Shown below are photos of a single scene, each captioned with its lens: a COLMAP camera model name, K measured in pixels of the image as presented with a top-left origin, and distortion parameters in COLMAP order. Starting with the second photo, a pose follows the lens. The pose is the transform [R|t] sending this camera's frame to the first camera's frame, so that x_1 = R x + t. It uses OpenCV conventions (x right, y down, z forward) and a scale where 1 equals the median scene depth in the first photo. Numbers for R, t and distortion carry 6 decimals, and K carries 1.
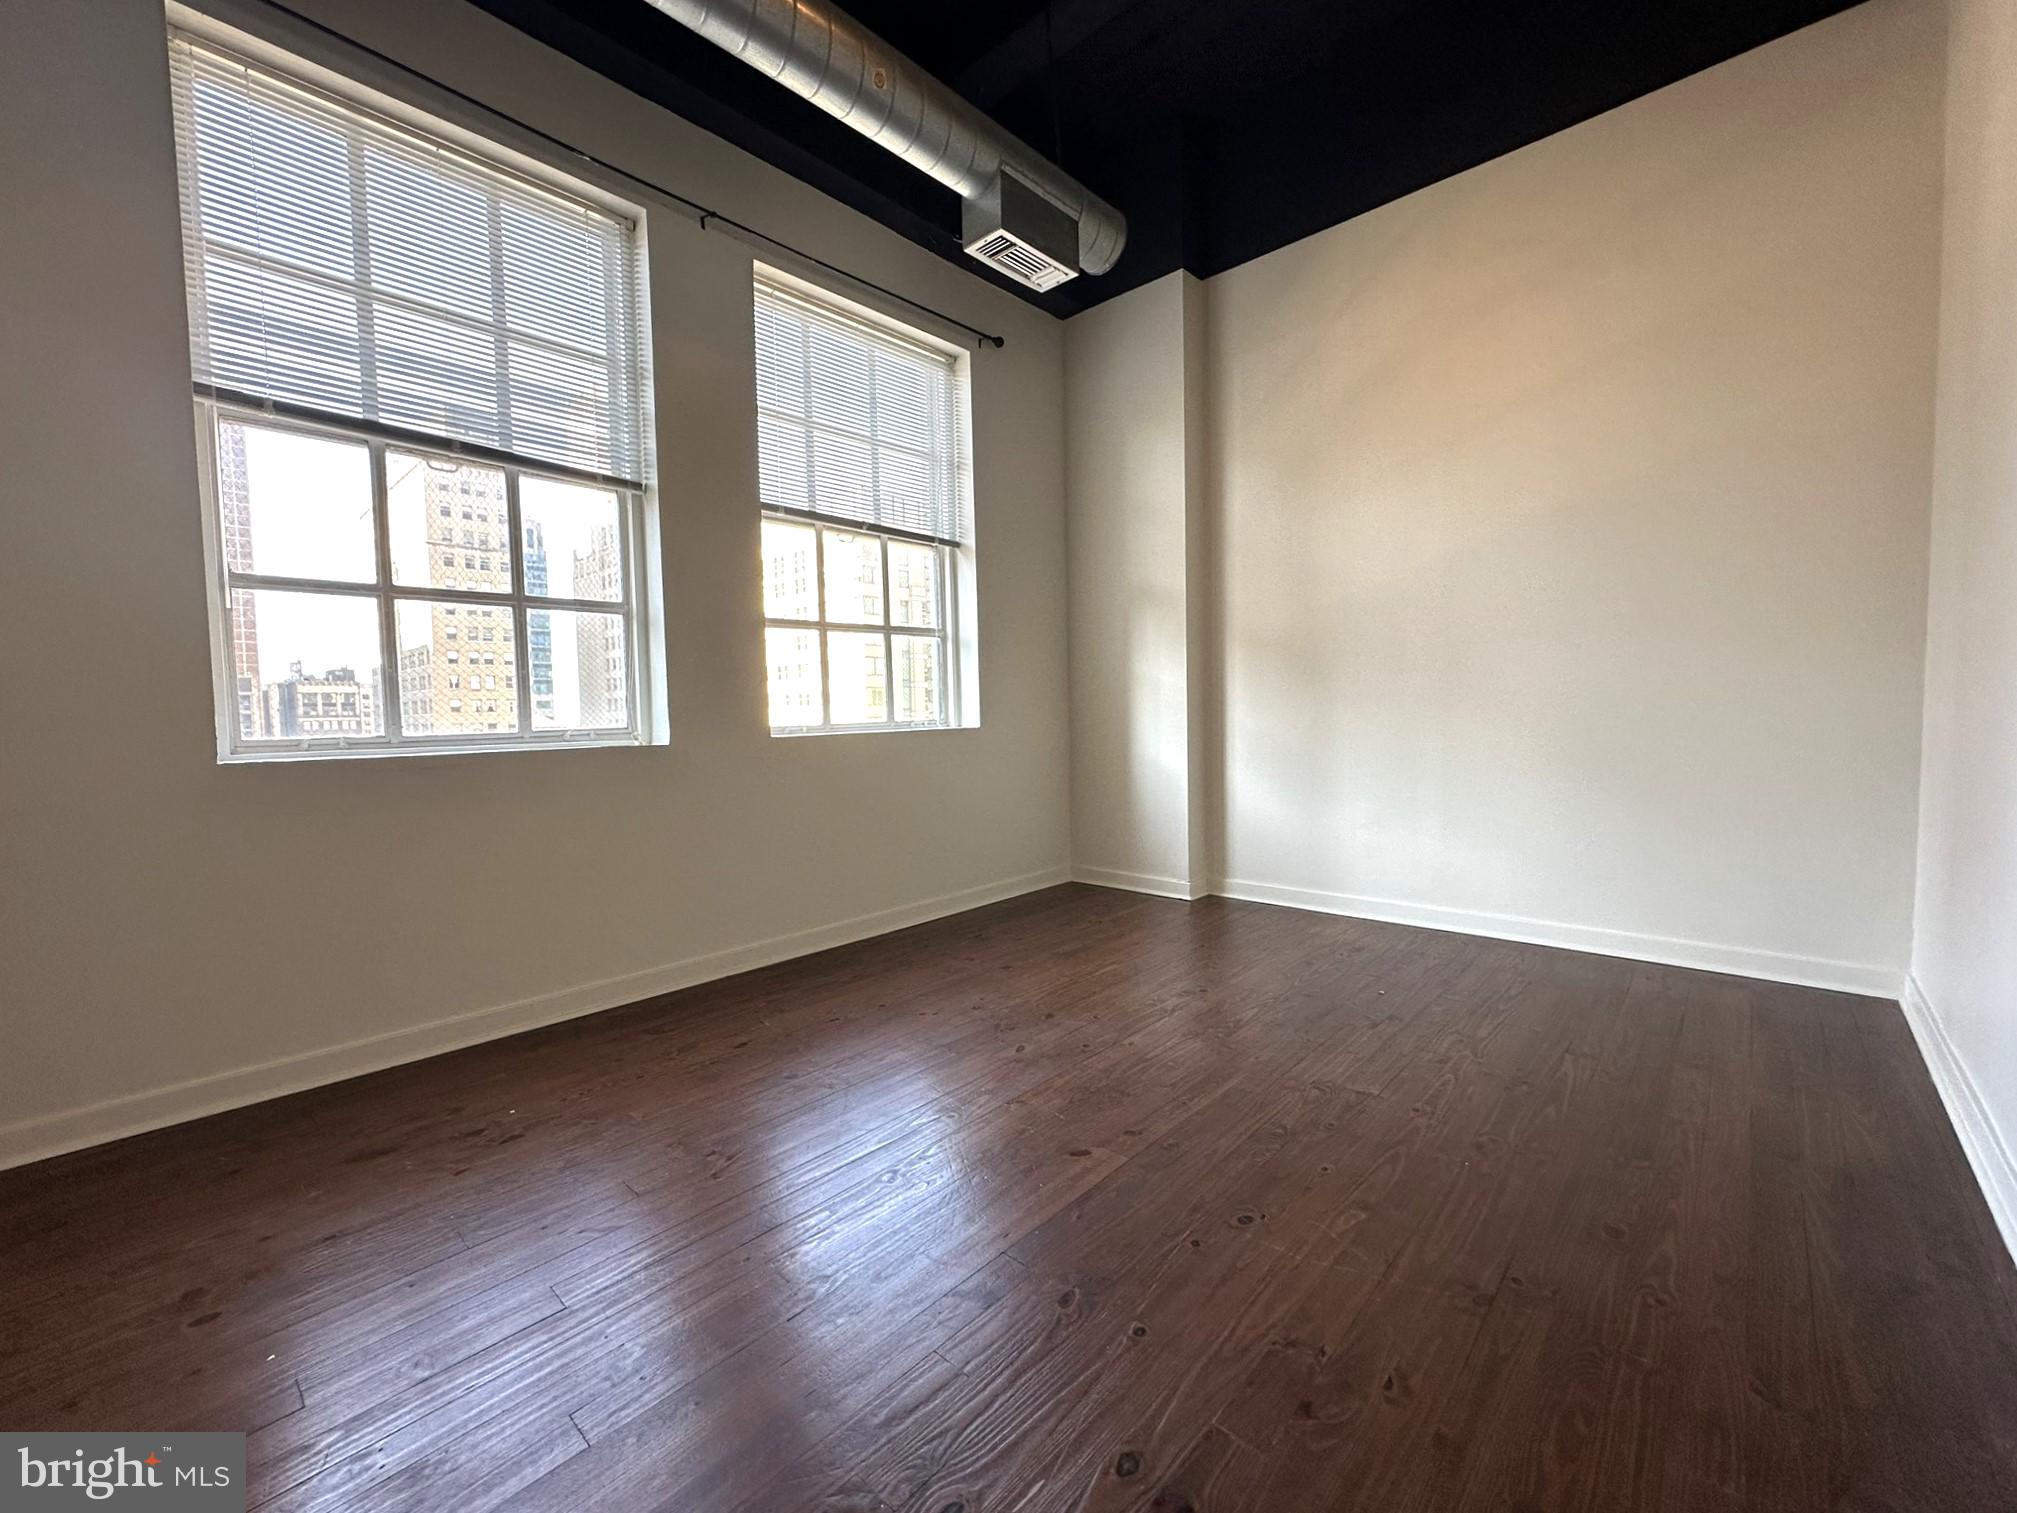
lens RADIAL K [[822.3, 0, 1008.8], [0, 822.3, 746.6], [0, 0, 1]] dist [0.000602, 0.000150]
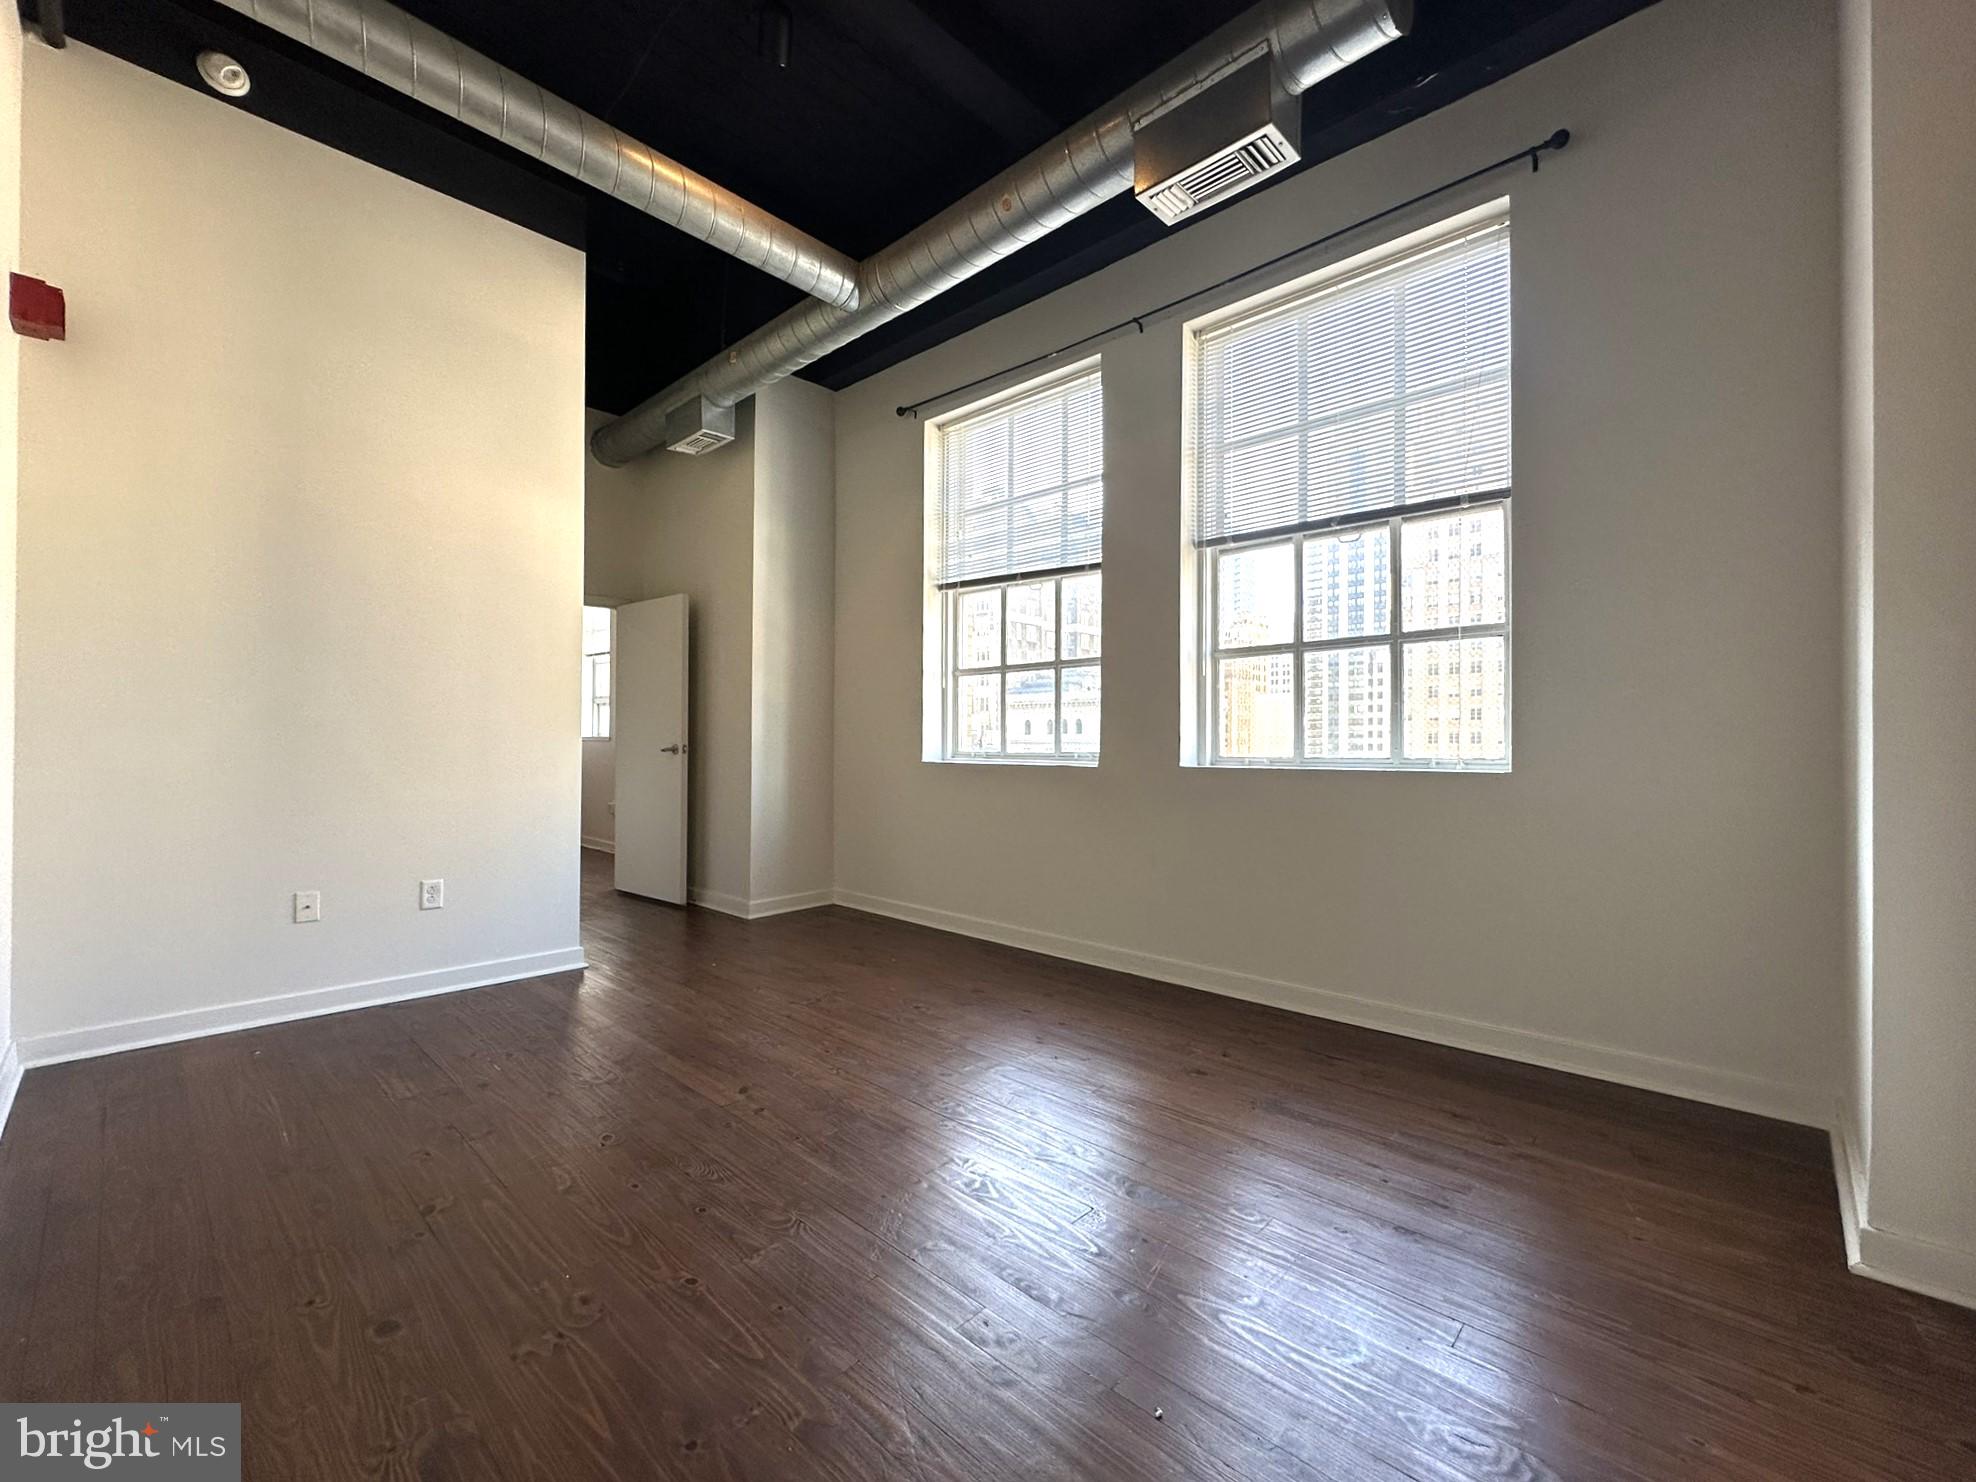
lens RADIAL K [[816.6, 0, 988.0], [0, 816.6, 741.0], [0, 0, 1]] dist [-0.028497, -0.000081]
pose [[-0.032978, 0.009561, -0.999410, 0.736049], [-0.051782, 0.998595, 0.011262, -0.041317], [0.998114, 0.052122, -0.032436, 0.773498]]
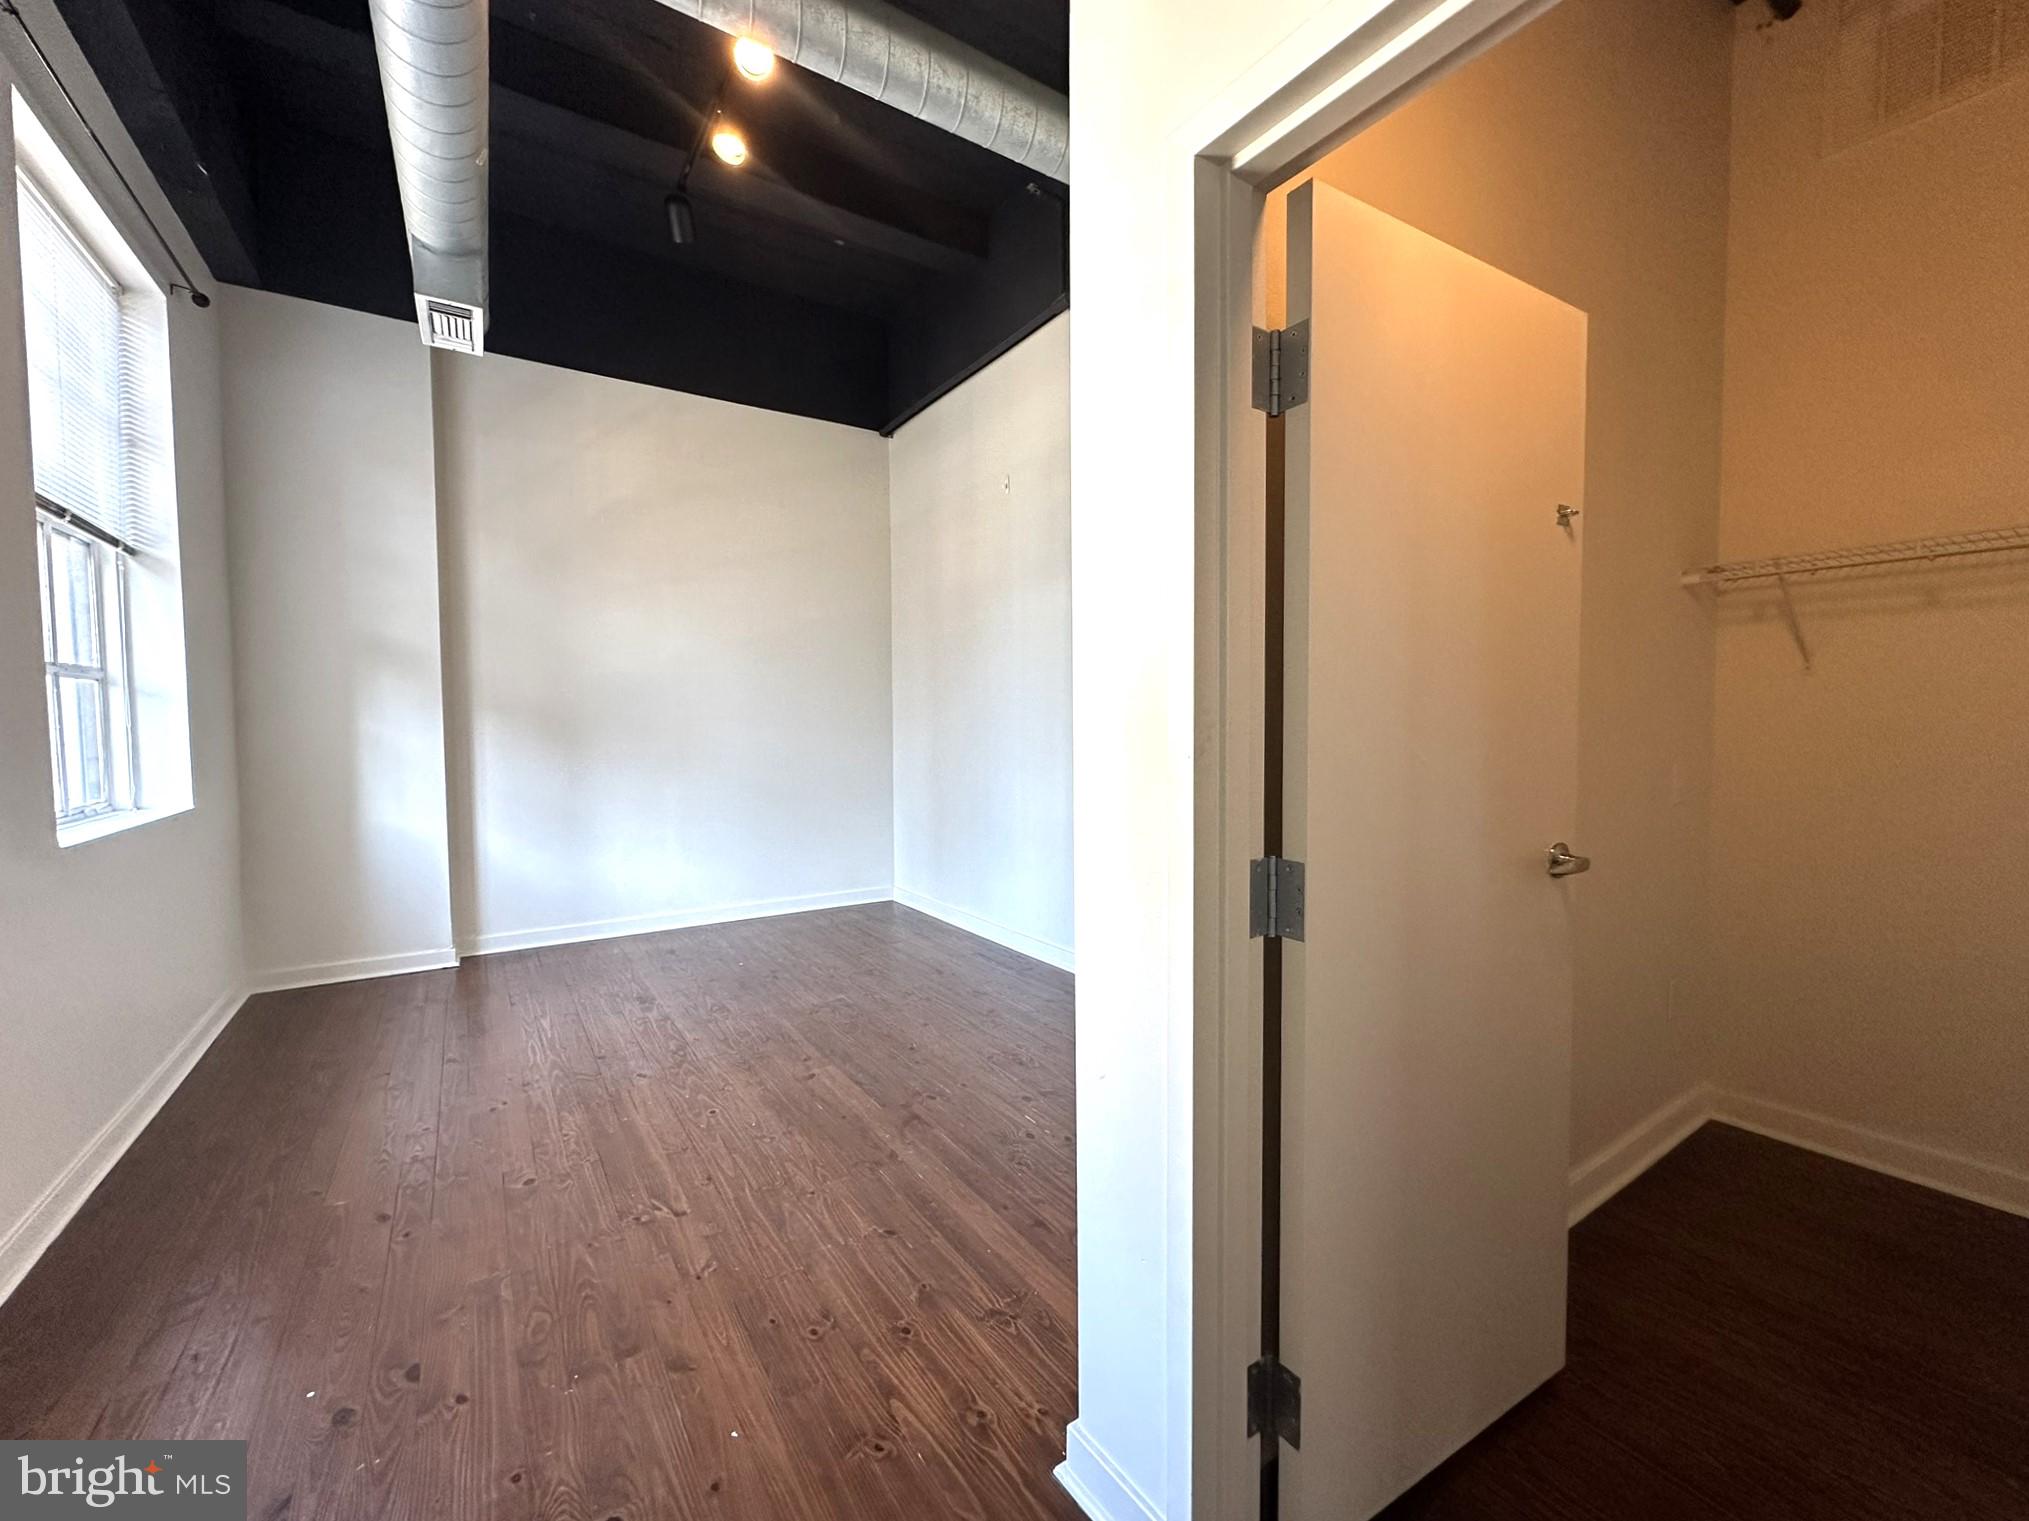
lens RADIAL K [[814.6, 0, 1014.5], [0, 814.6, 760.5], [0, 0, 1]] dist [-0.000077, -0.000002]
pose [[0.252749, -0.026250, 0.967176, -0.704359], [0.046048, 0.998825, 0.015075, -0.054306], [-0.966436, 0.040726, 0.253661, 0.125043]]
